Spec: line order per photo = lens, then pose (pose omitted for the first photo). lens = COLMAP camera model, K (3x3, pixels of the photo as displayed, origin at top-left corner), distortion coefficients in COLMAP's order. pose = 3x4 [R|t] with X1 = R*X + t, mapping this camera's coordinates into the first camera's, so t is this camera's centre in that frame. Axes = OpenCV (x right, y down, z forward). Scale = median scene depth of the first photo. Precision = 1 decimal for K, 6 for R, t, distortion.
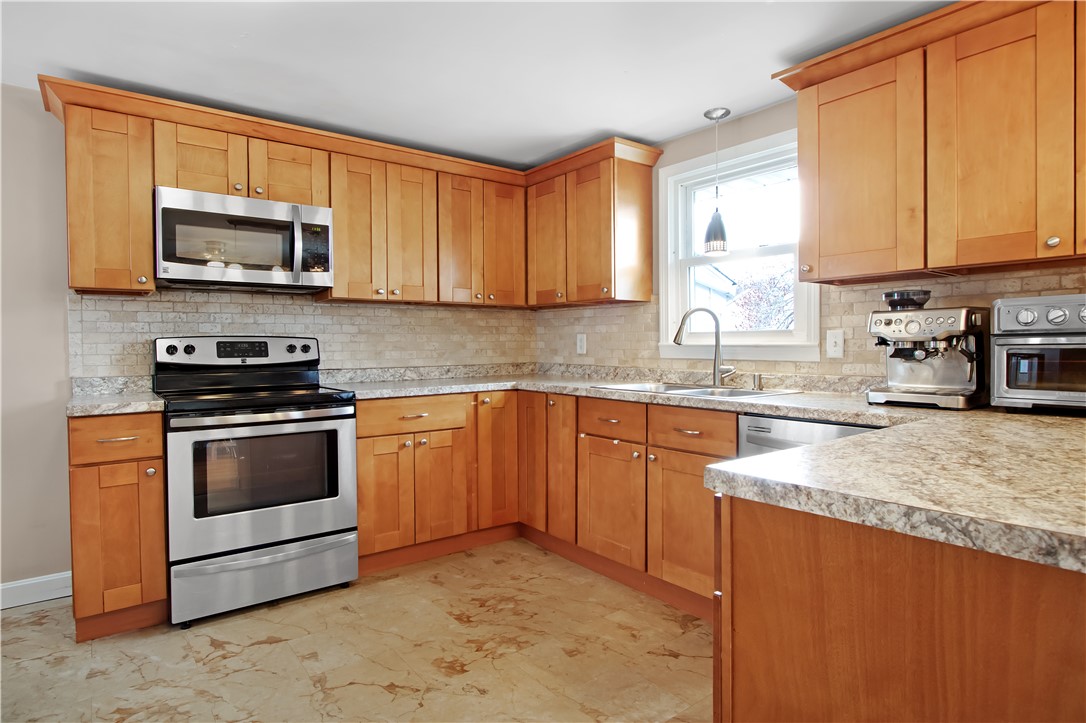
lens RADIAL K [[588.0, 0, 540.4], [0, 588.0, 356.3], [0, 0, 1]] dist [-0.015973, 0.000276]
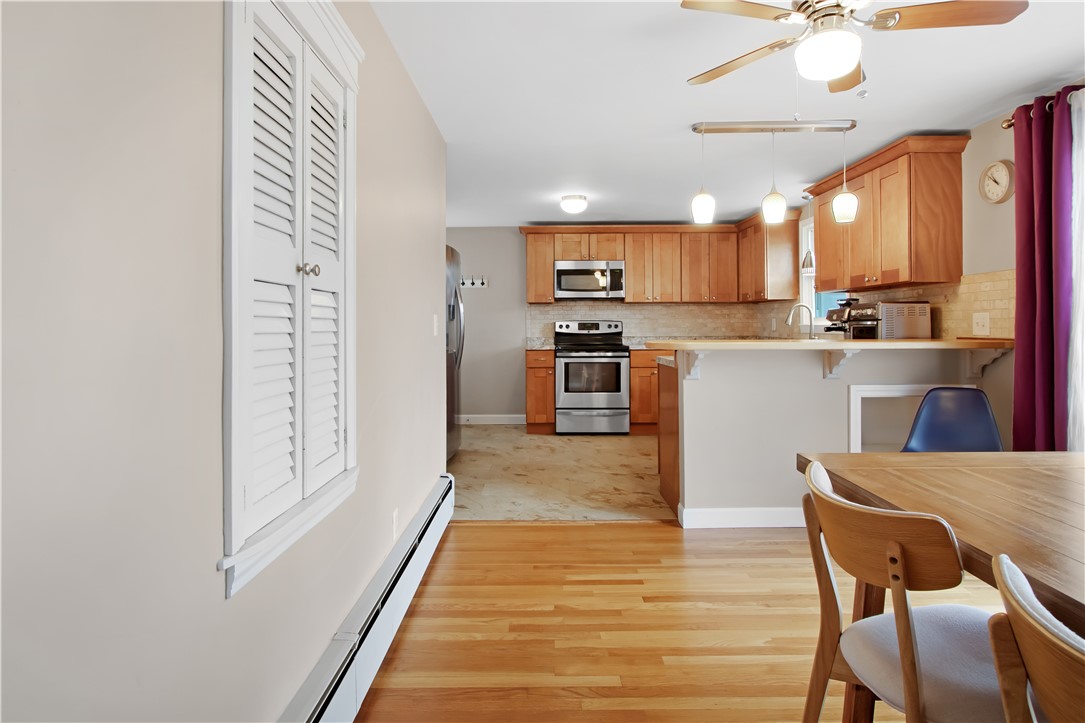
lens RADIAL K [[596.9, 0, 539.9], [0, 596.9, 334.3], [0, 0, 1]] dist [-0.010722, 0.000357]
pose [[0.791034, 0.012173, -0.611651, 0.771055], [-0.014286, 0.999897, 0.001424, 0.018154], [0.611605, 0.007612, 0.791127, -0.951880]]
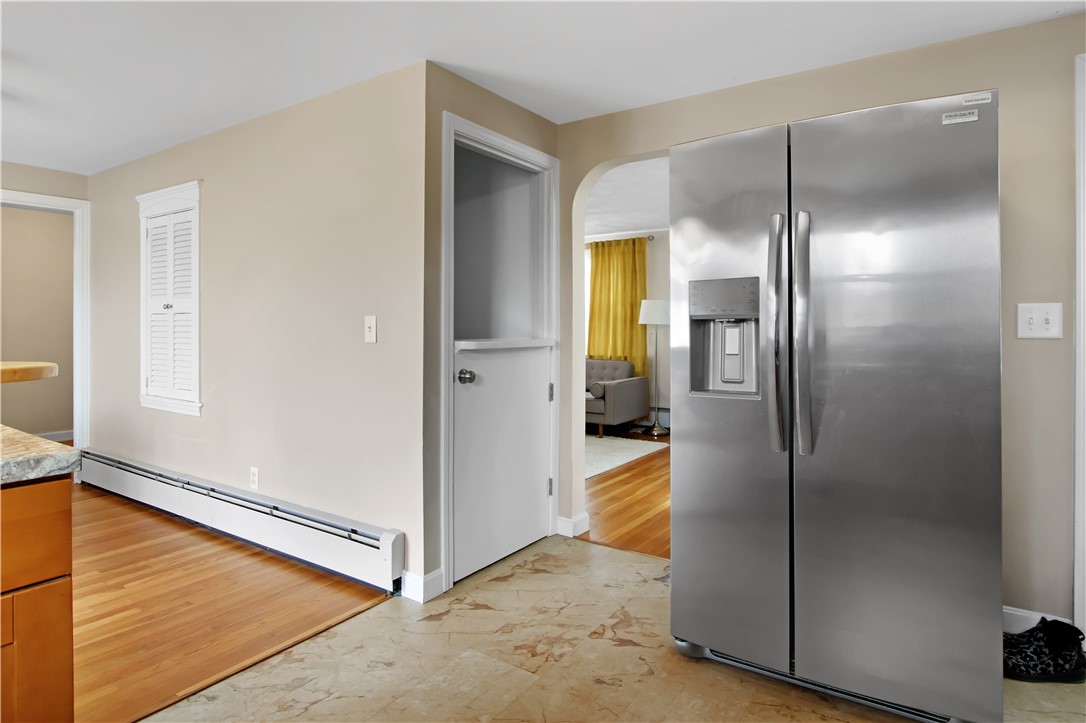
lens RADIAL K [[608.2, 0, 548.4], [0, 608.2, 327.5], [0, 0, 1]] dist [-0.008176, 0.000462]
pose [[-0.946158, 0.005891, -0.323652, -0.057500], [-0.001298, 0.999757, 0.021992, -0.017519], [0.323702, 0.021228, -0.945921, 0.847144]]
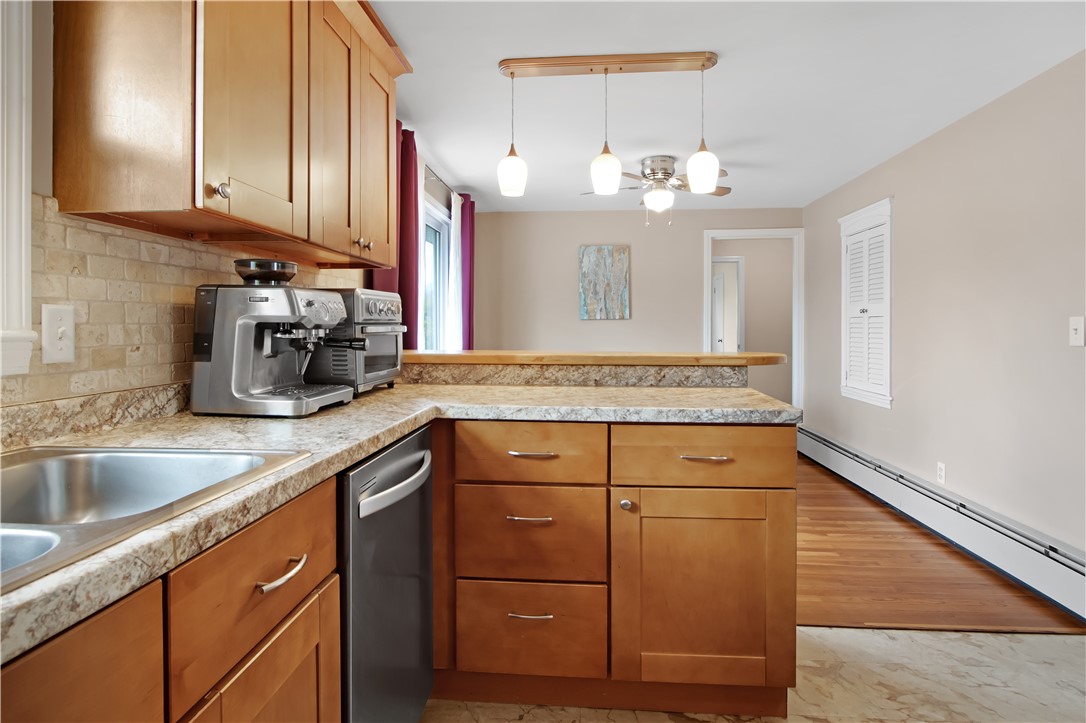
lens RADIAL K [[597.5, 0, 540.4], [0, 597.5, 334.3], [0, 0, 1]] dist [-0.010722, 0.000357]
pose [[-0.743591, -0.000444, 0.668634, -0.098120], [0.018493, 0.999604, 0.021230, -0.021238], [-0.668379, 0.028151, -0.743288, 0.986414]]
